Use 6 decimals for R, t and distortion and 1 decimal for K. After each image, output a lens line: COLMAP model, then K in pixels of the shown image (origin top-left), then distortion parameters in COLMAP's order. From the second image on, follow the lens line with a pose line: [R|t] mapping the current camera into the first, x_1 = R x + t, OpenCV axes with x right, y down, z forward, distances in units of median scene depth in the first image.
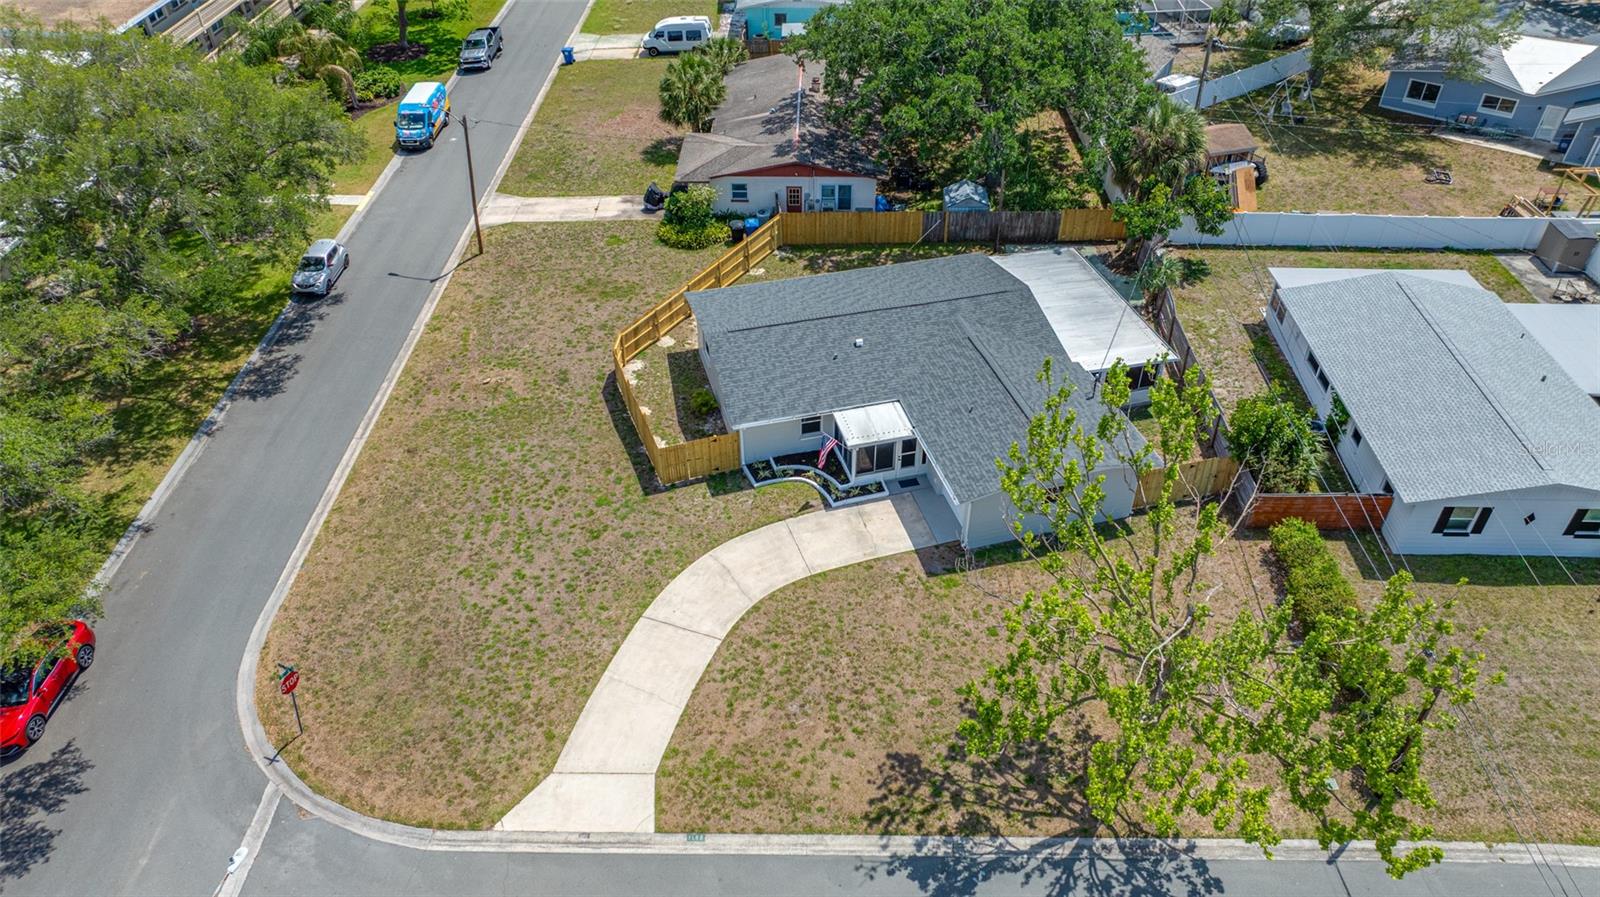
lens RADIAL K [[1129.4, 0, 805.4], [0, 1129.4, 441.1], [0, 0, 1]] dist [-0.020234, 0.002853]
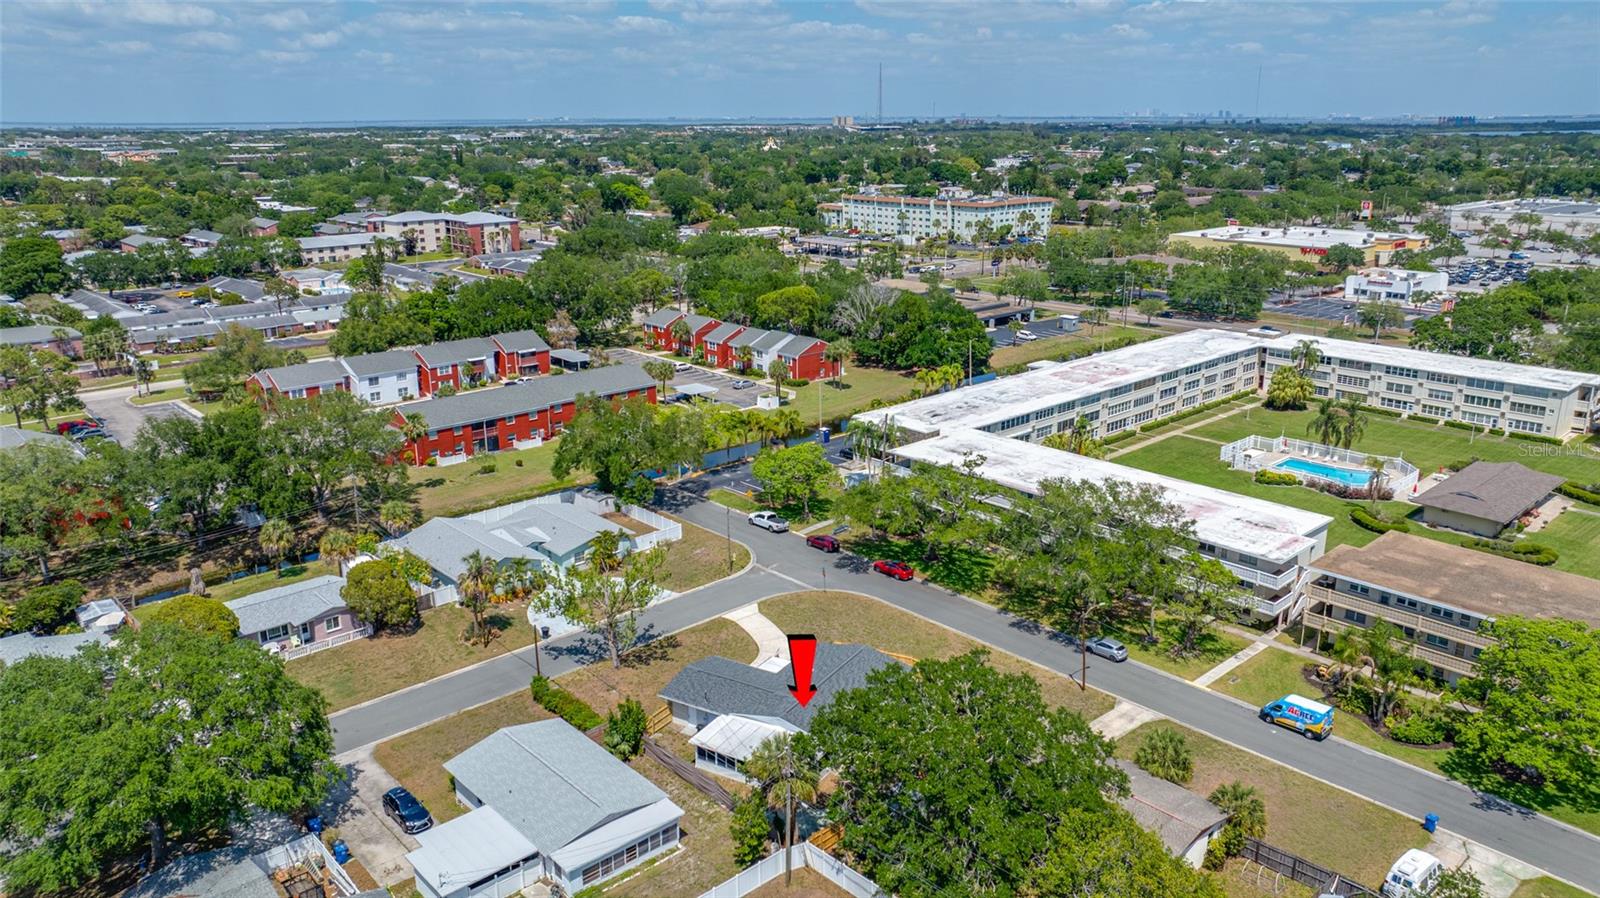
lens RADIAL K [[1121.4, 0, 805.6], [0, 1121.4, 450.1], [0, 0, 1]] dist [-0.020403, 0.004856]
pose [[-0.720804, 0.200054, -0.663641, 1.313870], [-0.425523, 0.628068, 0.651506, -1.643840], [0.547148, 0.752003, -0.367587, 1.424790]]
